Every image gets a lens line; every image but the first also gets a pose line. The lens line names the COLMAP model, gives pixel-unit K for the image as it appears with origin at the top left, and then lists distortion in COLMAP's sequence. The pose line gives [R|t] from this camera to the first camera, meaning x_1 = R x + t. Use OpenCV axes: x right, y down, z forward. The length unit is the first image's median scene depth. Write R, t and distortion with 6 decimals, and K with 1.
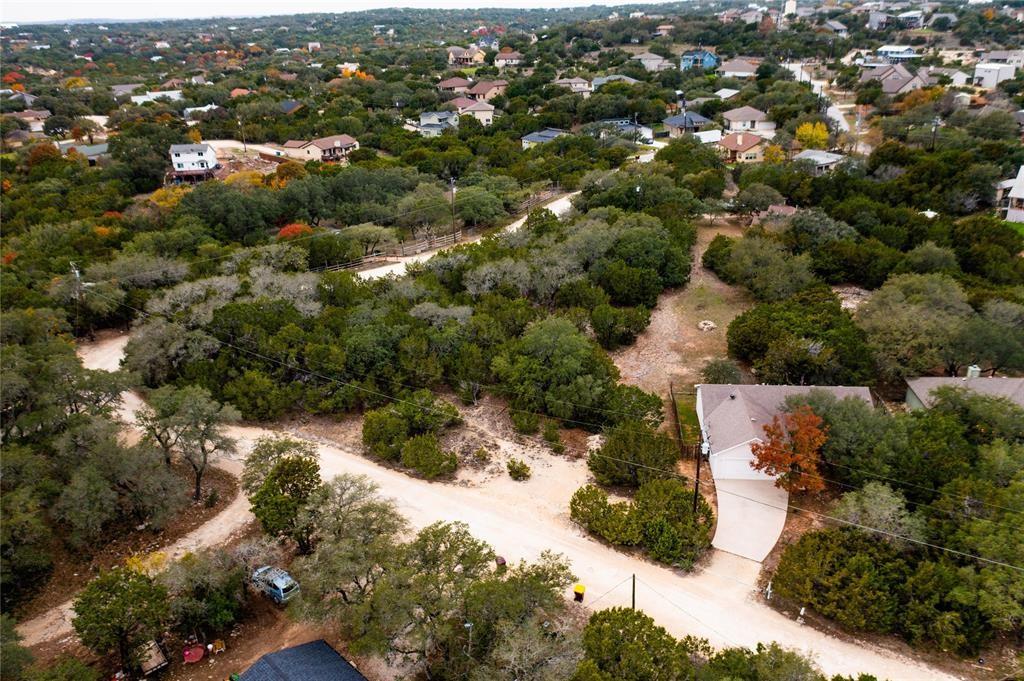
lens RADIAL K [[806.6, 0, 510.0], [0, 806.6, 341.9], [0, 0, 1]] dist [-0.016684, 0.006761]
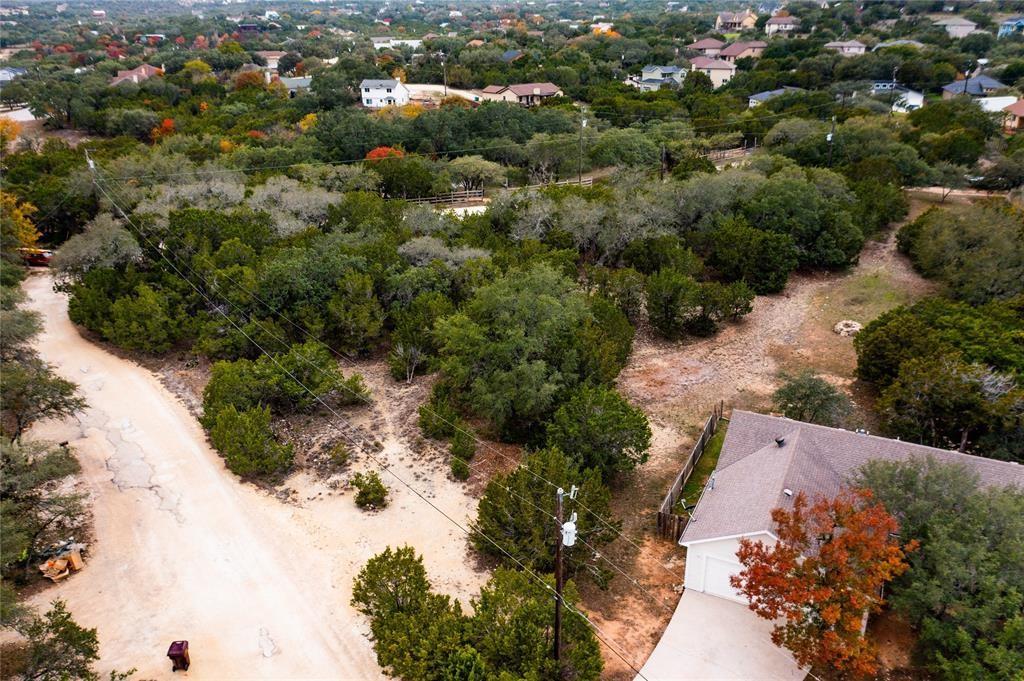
lens RADIAL K [[806.6, 0, 506.1], [0, 806.6, 338.2], [0, 0, 1]] dist [-0.016684, 0.006761]
pose [[0.934304, 0.150814, -0.323003, 0.188799], [-0.148030, 0.988421, 0.033319, 0.006081], [0.324288, 0.016684, 0.945811, 0.303456]]
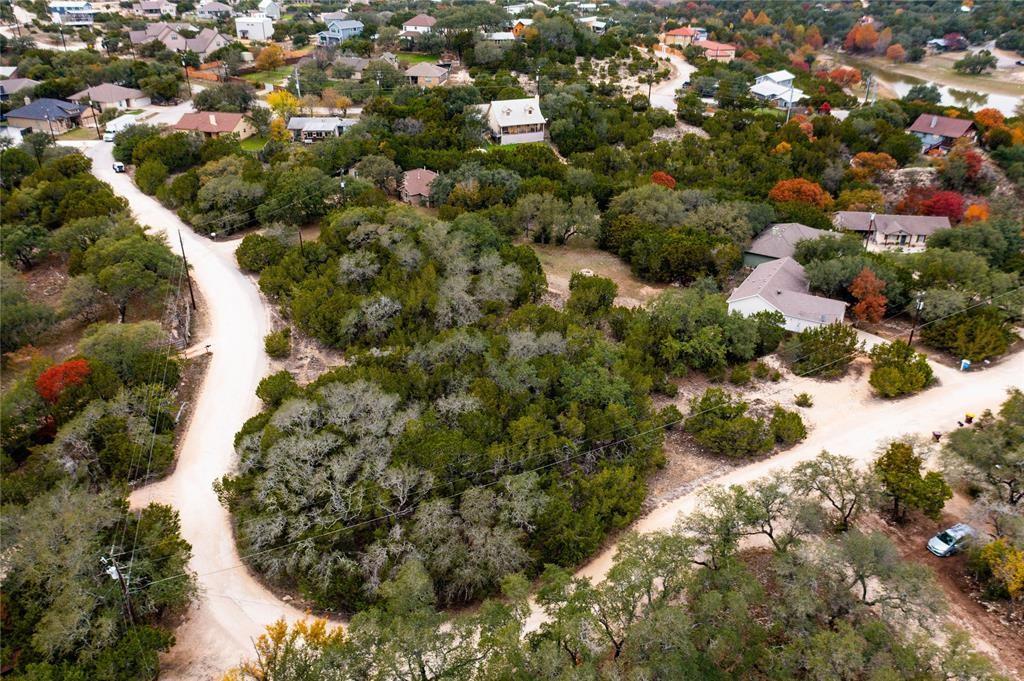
lens RADIAL K [[806.6, 0, 508.9], [0, 806.6, 338.5], [0, 0, 1]] dist [-0.016684, 0.006761]
pose [[0.428893, -0.381080, 0.819041, -0.759238], [0.329532, 0.910189, 0.250928, -0.251940], [-0.841106, 0.162280, 0.515952, 0.484347]]
